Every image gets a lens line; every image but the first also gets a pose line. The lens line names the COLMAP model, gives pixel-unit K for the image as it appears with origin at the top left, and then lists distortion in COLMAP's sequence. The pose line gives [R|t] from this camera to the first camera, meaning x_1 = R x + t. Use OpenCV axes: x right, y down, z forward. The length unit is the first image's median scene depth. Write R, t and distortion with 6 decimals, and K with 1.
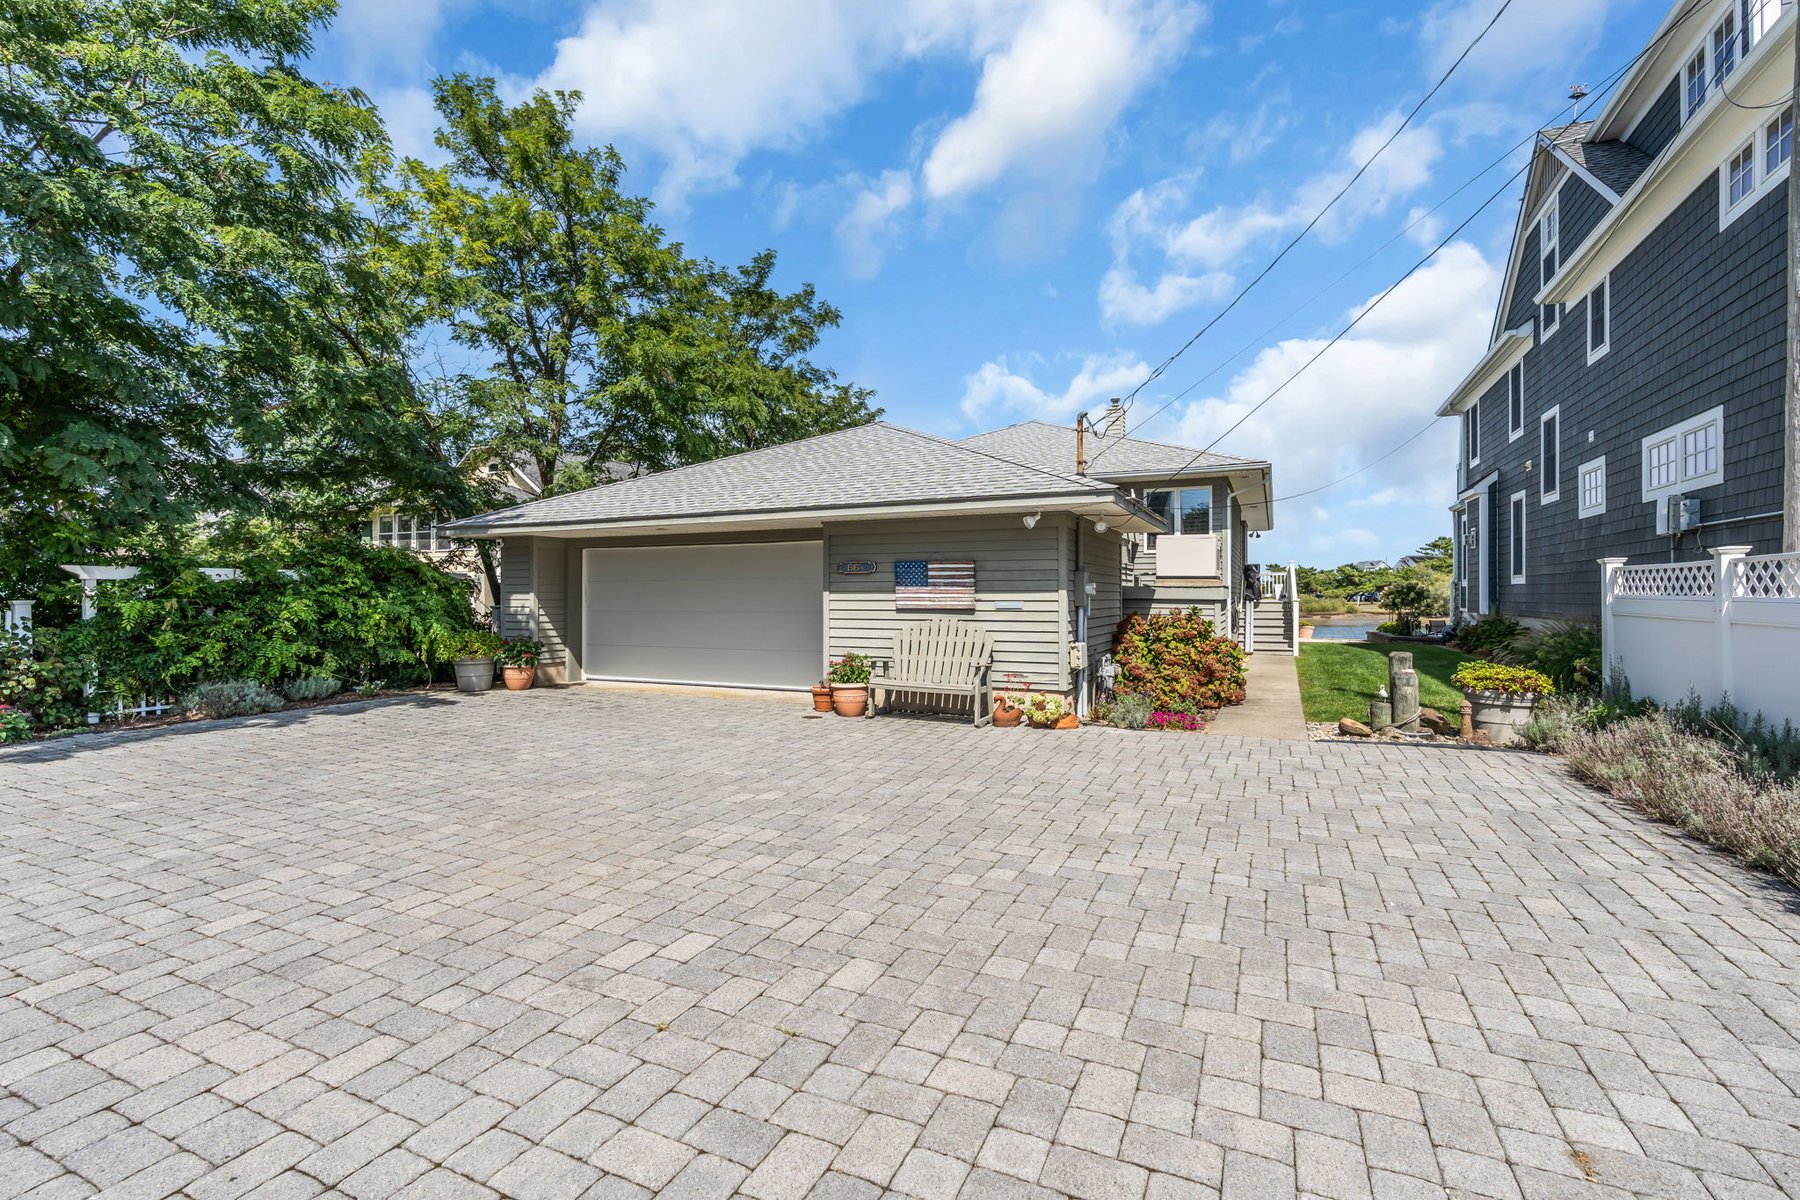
lens RADIAL K [[807.9, 0, 900.0], [0, 807.9, 600.0], [0, 0, 1]] dist [-0.000992, -0.000128]
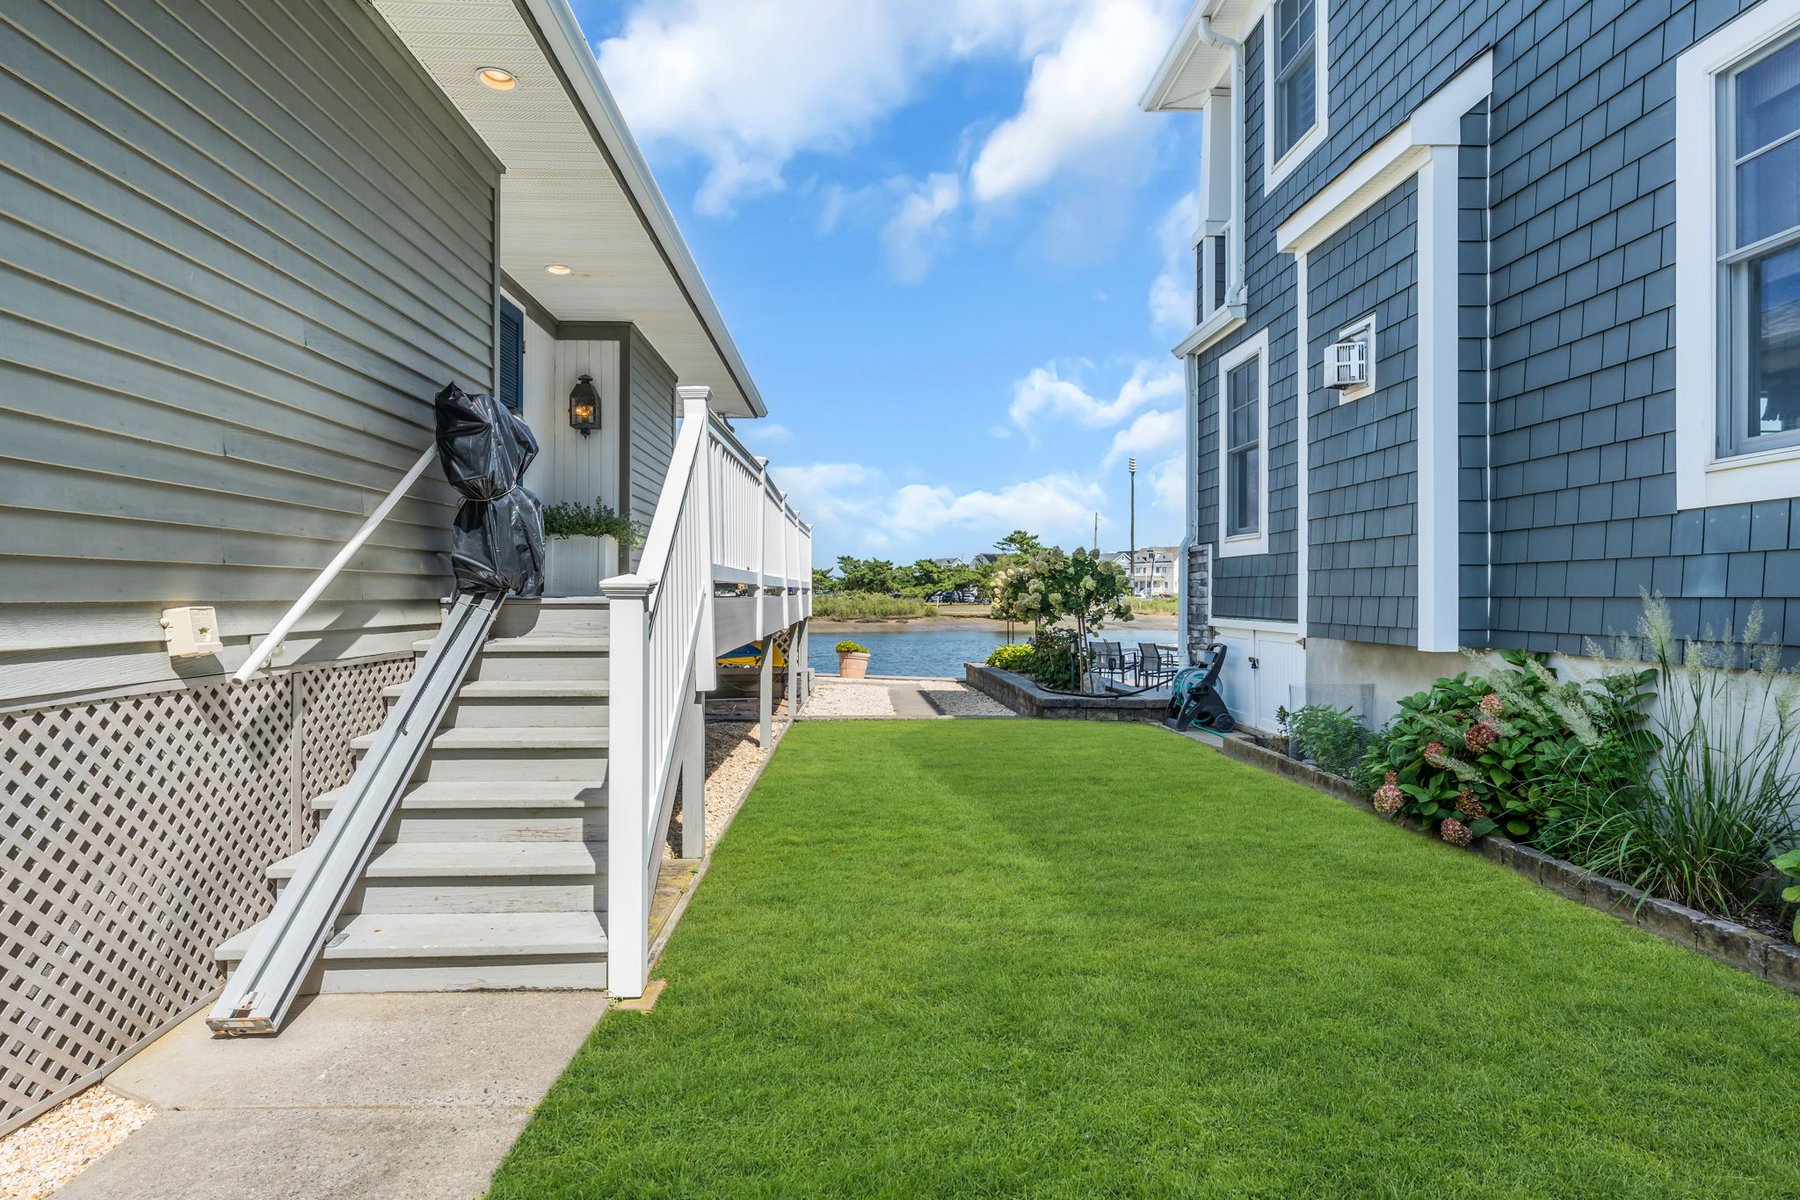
lens RADIAL K [[807.9, 0, 900.0], [0, 807.9, 600.0], [0, 0, 1]] dist [-0.000992, -0.000128]
pose [[0.888680, 0.000513, 0.458527, 0.145167], [0.000254, 0.999999, -0.001611, 0.000862], [-0.458527, 0.001548, 0.888679, 0.266523]]
